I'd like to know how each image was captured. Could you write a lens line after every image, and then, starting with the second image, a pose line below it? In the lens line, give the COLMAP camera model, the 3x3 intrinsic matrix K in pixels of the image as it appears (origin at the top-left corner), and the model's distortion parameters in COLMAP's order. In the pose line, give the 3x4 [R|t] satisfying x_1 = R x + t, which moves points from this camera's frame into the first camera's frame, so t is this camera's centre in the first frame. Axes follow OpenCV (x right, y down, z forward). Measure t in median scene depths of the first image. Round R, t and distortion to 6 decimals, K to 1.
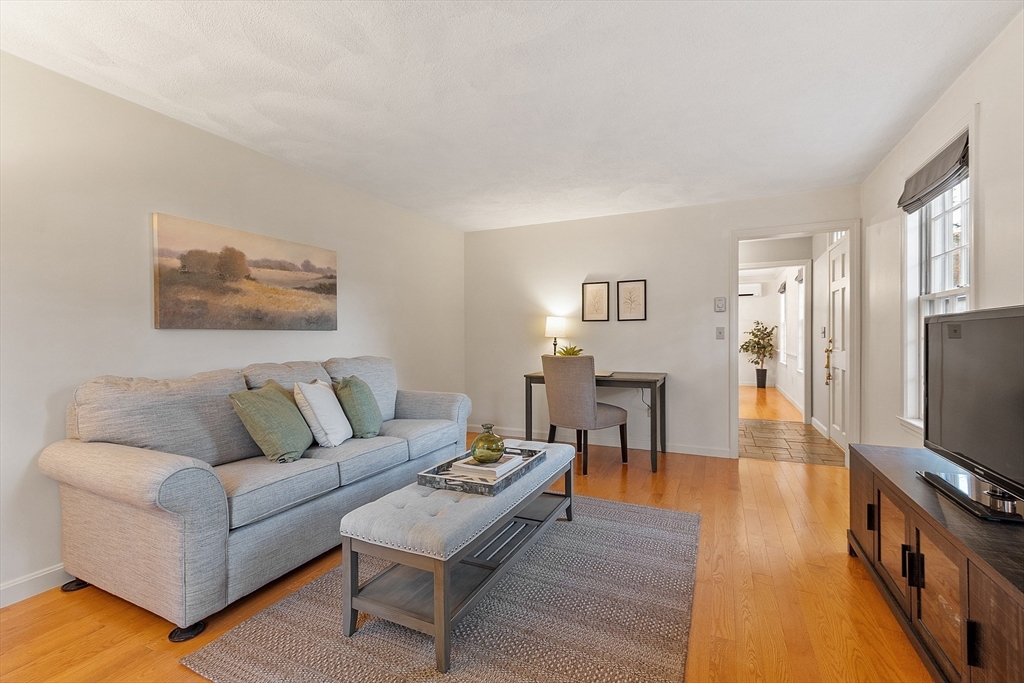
lens RADIAL K [[456.3, 0, 502.1], [0, 456.3, 338.3], [0, 0, 1]] dist [-0.000243, -0.000019]
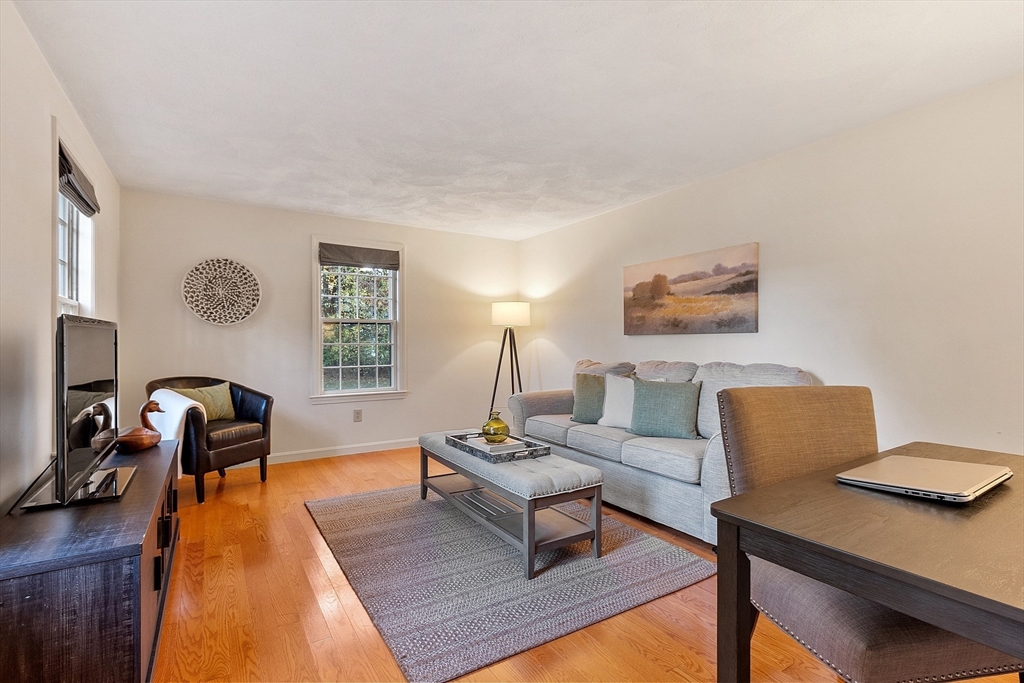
lens RADIAL K [[456.3, 0, 502.1], [0, 456.3, 338.3], [0, 0, 1]] dist [-0.000243, -0.000019]
pose [[-0.527279, -0.003847, -0.849684, 0.715095], [-0.000209, 0.999990, -0.004397, -0.002123], [0.849692, -0.002141, -0.527274, 1.177132]]
